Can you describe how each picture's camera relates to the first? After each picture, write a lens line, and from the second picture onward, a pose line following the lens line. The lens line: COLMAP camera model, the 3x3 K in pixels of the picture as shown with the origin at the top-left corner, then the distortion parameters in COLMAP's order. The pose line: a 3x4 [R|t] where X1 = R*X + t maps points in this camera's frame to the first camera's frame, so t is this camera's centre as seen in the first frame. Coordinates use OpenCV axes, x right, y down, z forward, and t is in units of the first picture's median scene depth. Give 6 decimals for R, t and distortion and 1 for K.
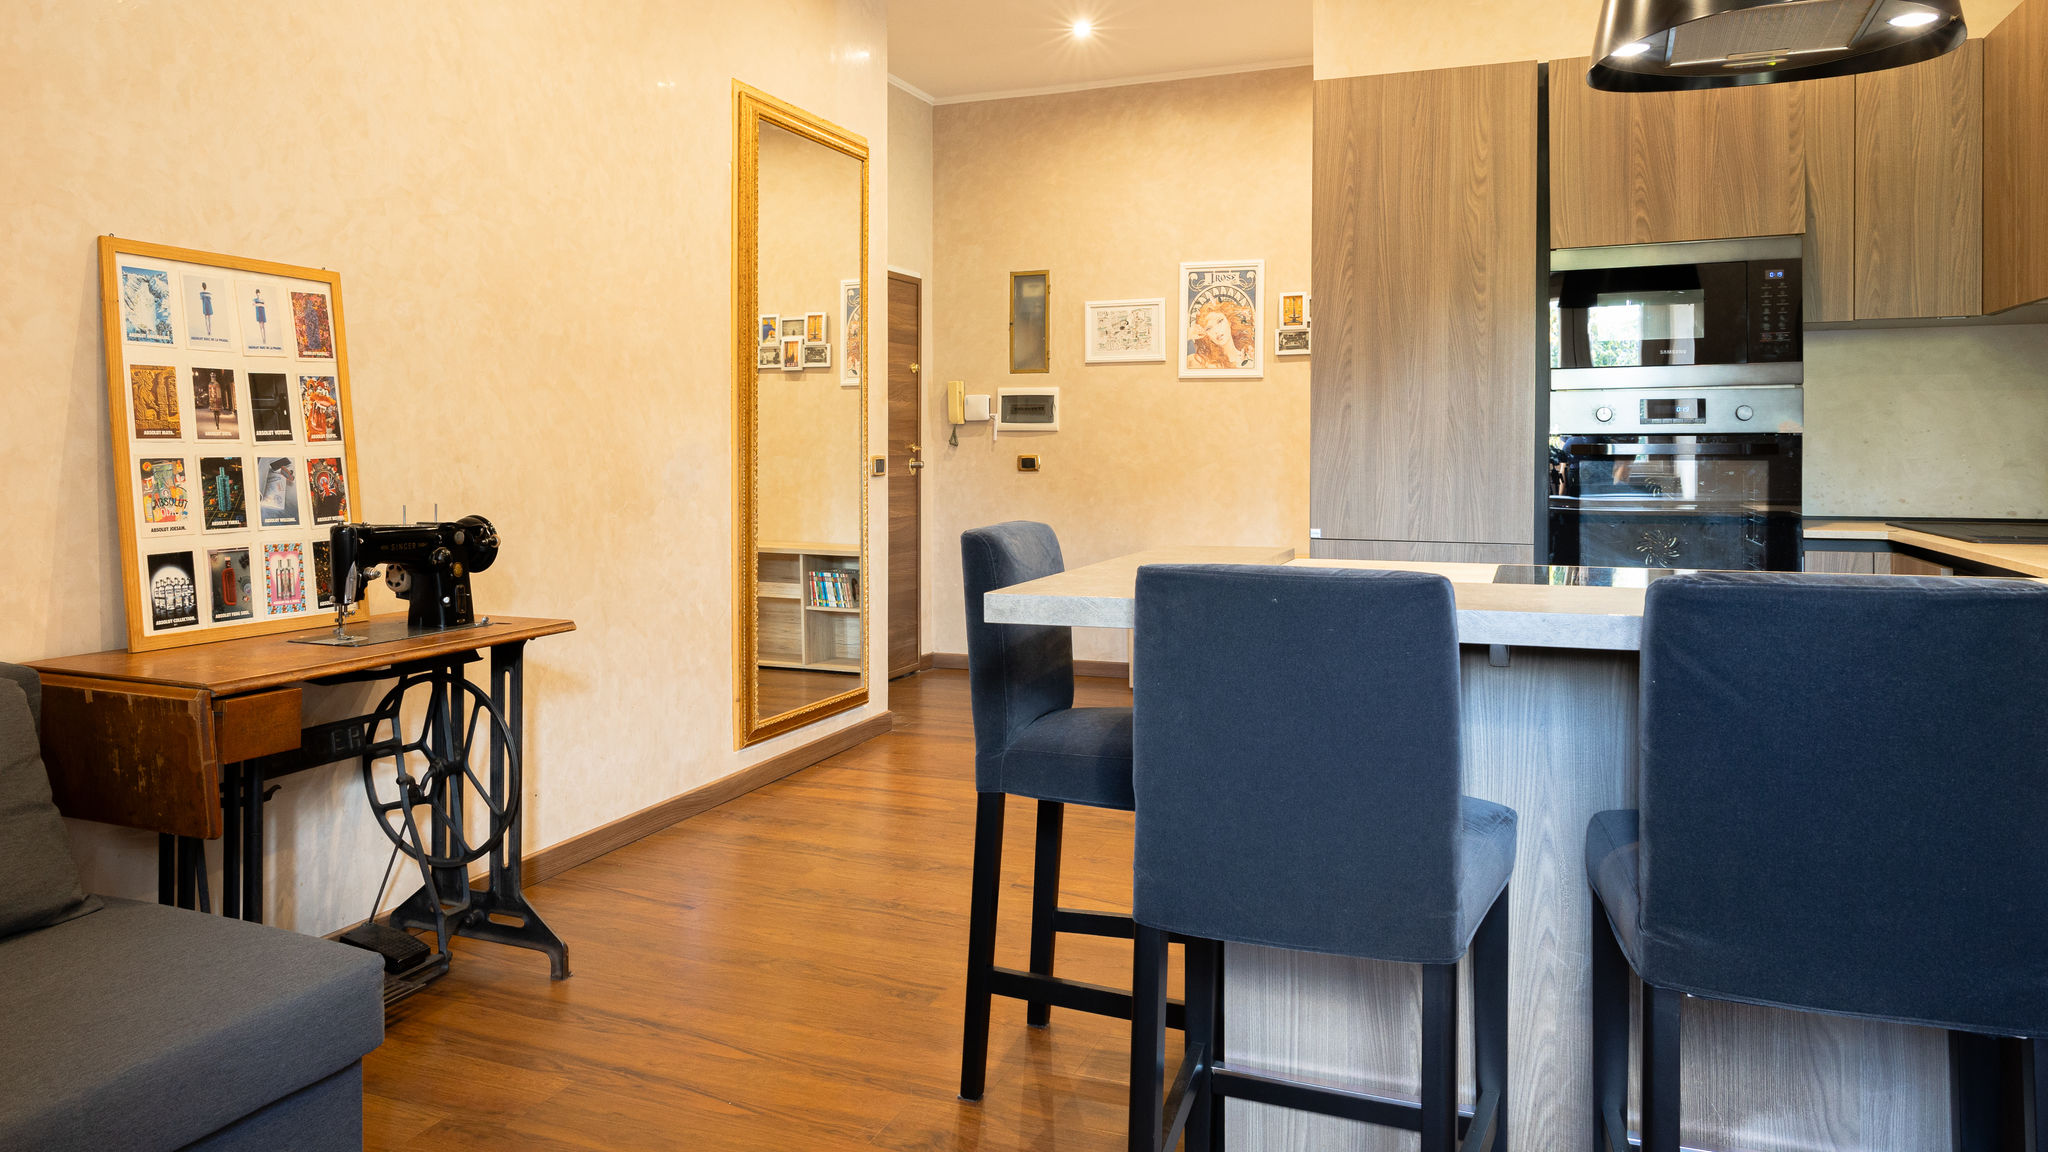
lens RADIAL K [[1416.1, 0, 1024.0], [0, 1416.1, 576.0], [0, 0, 1]] dist [-0.001761, 0.001230]
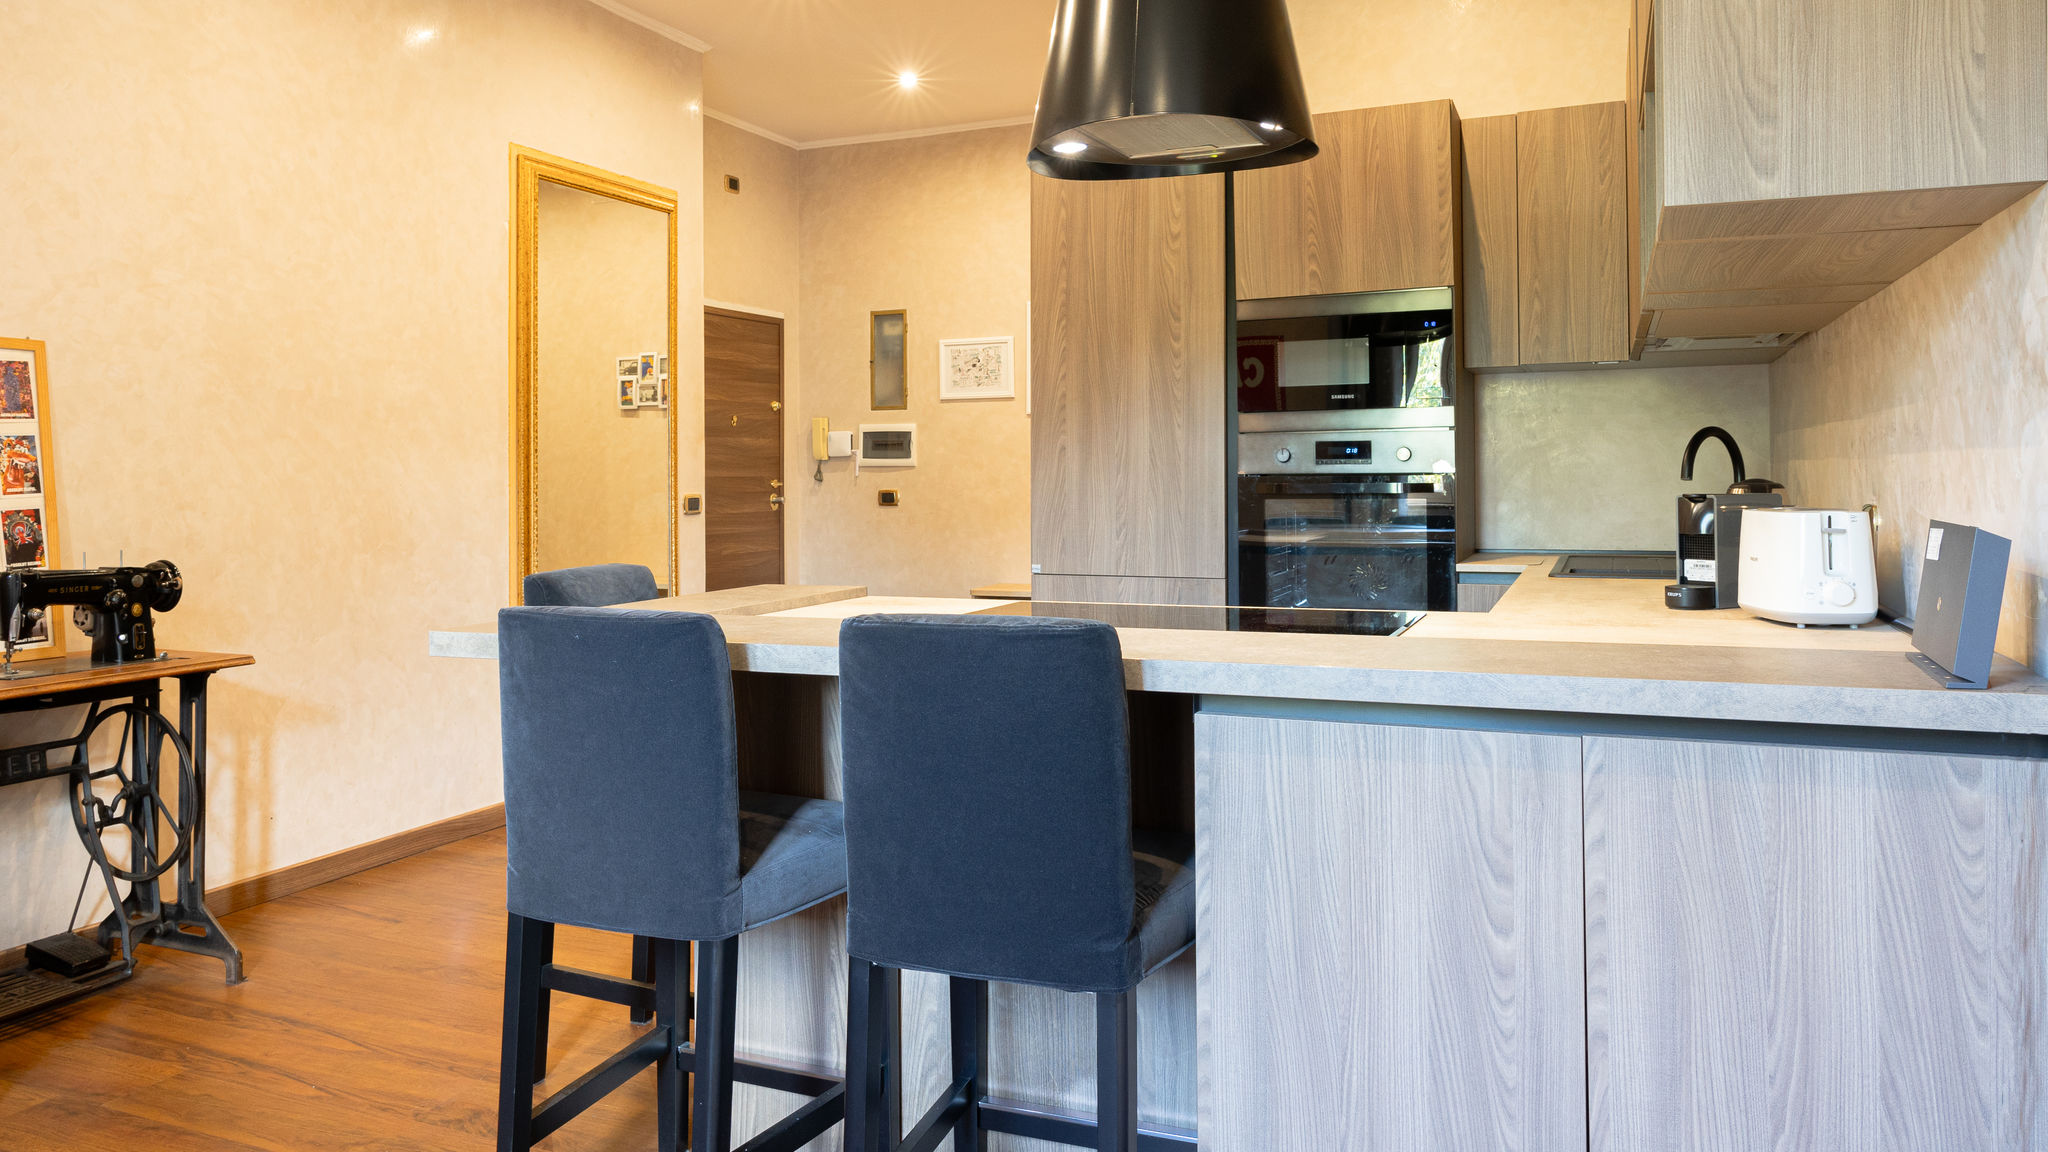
lens RADIAL K [[1458.5, 0, 1024.0], [0, 1458.5, 576.0], [0, 0, 1]] dist [-0.000357, 0.000675]
pose [[0.999810, -0.005801, -0.018592, 0.231763], [0.005424, 0.999779, -0.020292, -0.002927], [0.018705, 0.020187, 0.999621, -0.091965]]
